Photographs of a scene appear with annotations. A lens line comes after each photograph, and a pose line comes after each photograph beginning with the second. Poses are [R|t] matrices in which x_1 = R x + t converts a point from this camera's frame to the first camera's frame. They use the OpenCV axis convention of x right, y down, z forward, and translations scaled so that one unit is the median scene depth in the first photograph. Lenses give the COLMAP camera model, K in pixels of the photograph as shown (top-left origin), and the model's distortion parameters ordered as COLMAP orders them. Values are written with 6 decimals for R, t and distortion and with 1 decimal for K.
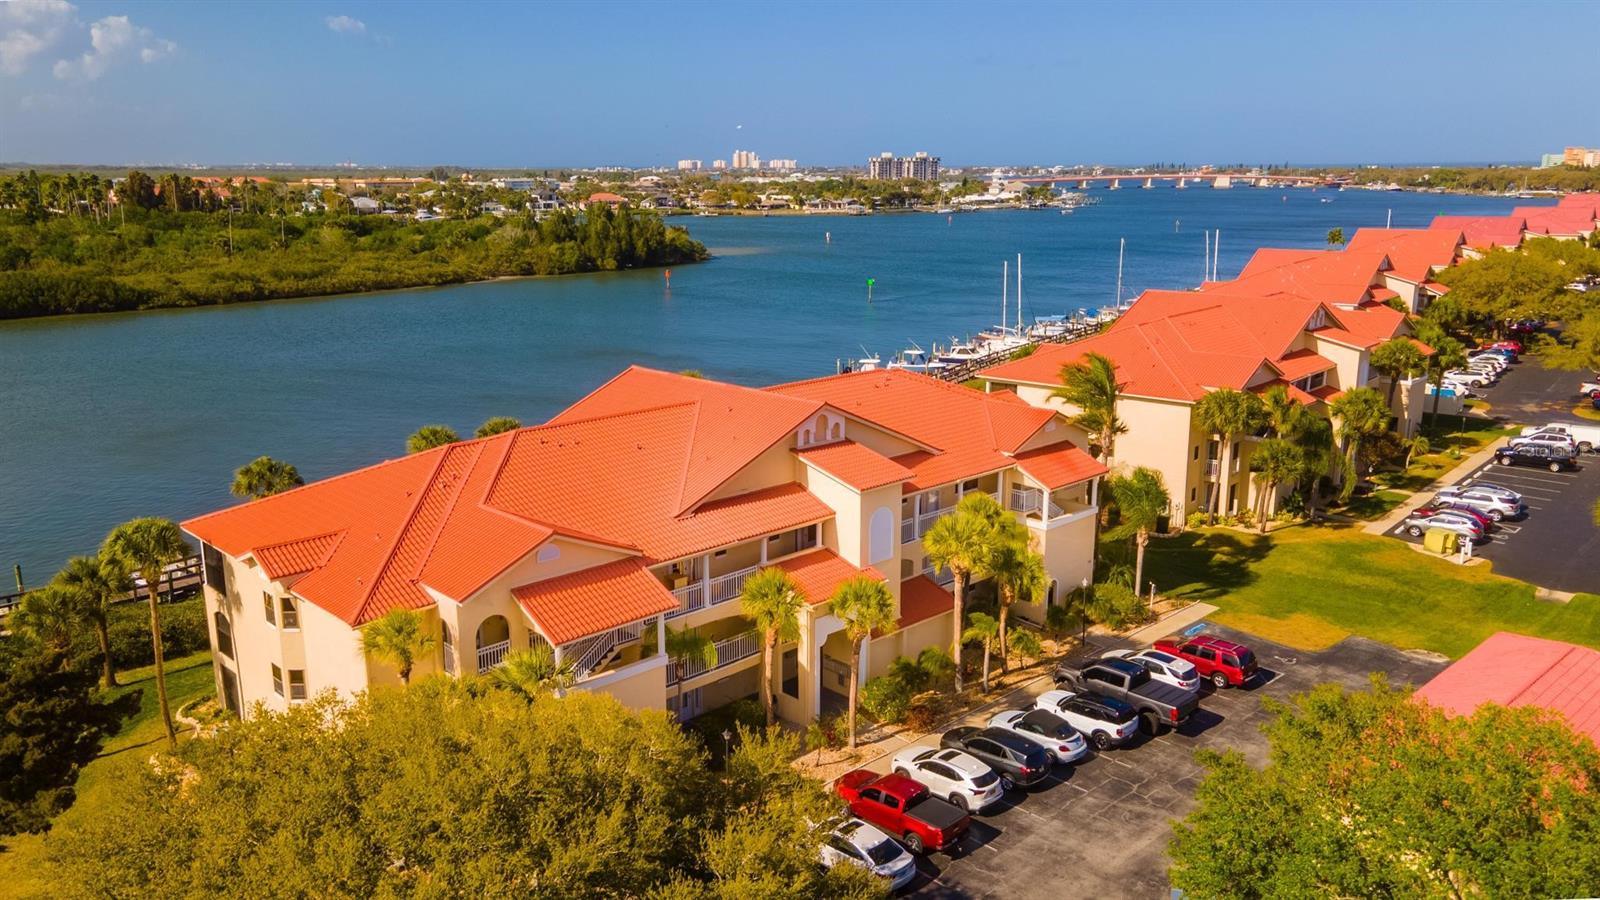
lens RADIAL K [[1196.2, 0, 800.0], [0, 1196.2, 450.0], [0, 0, 1]] dist [0.022214, 0.032772]
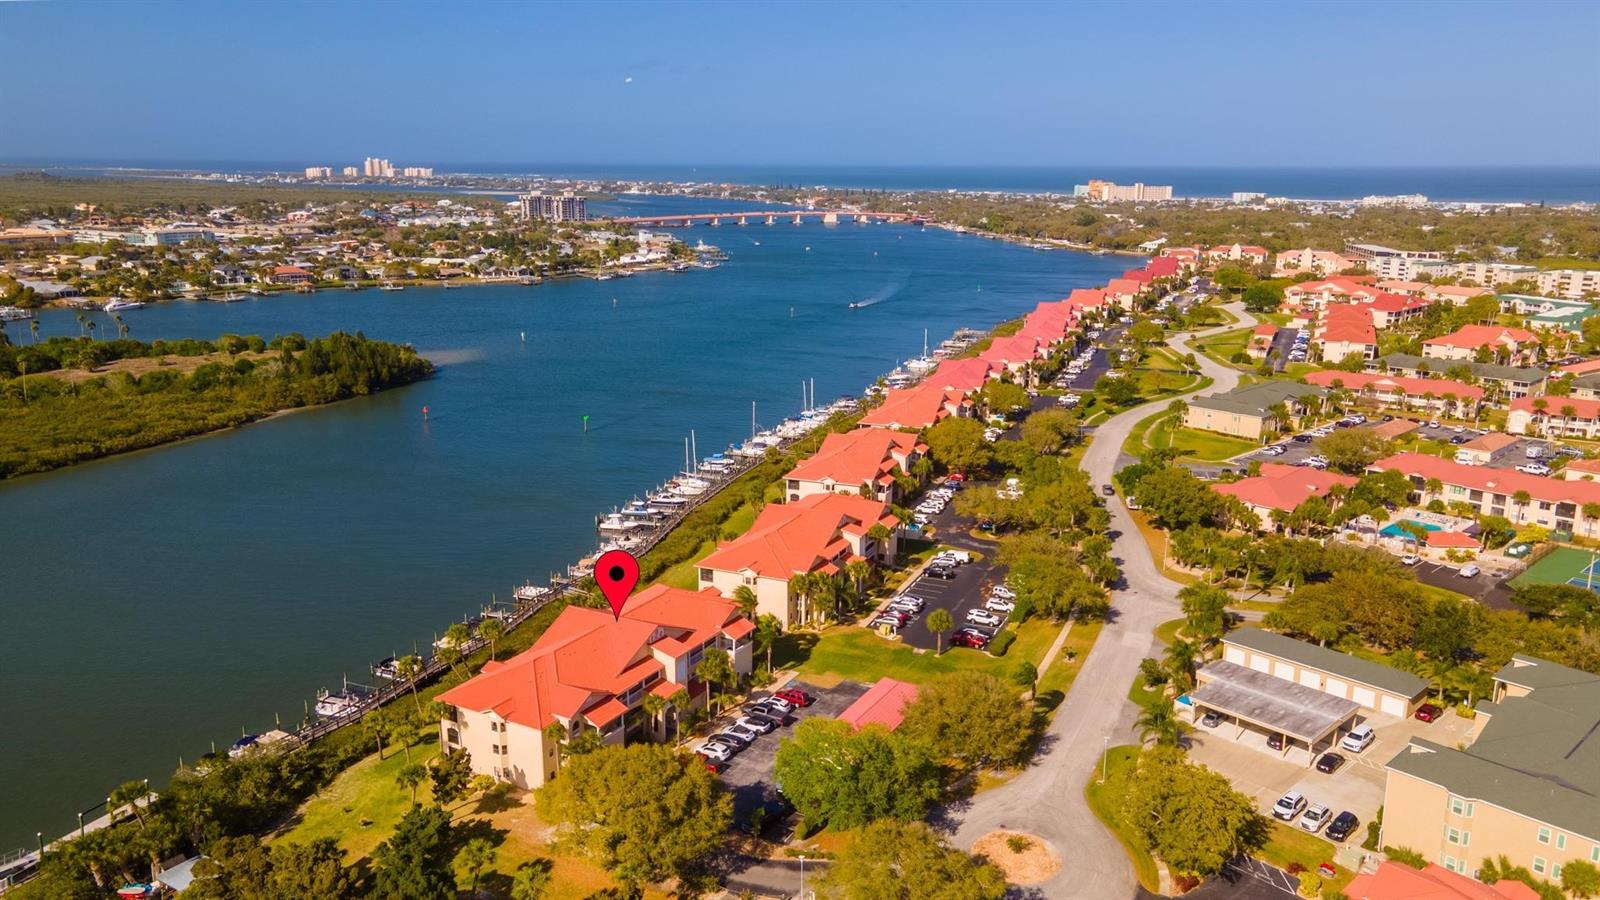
lens RADIAL K [[1163.1, 0, 800.0], [0, 1163.1, 450.0], [0, 0, 1]] dist [0.024398, 0.007042]
pose [[0.955206, -0.060862, 0.289616, -0.321291], [0.057783, 0.998145, 0.019181, -0.364765], [-0.290246, -0.001587, 0.956951, -1.293655]]
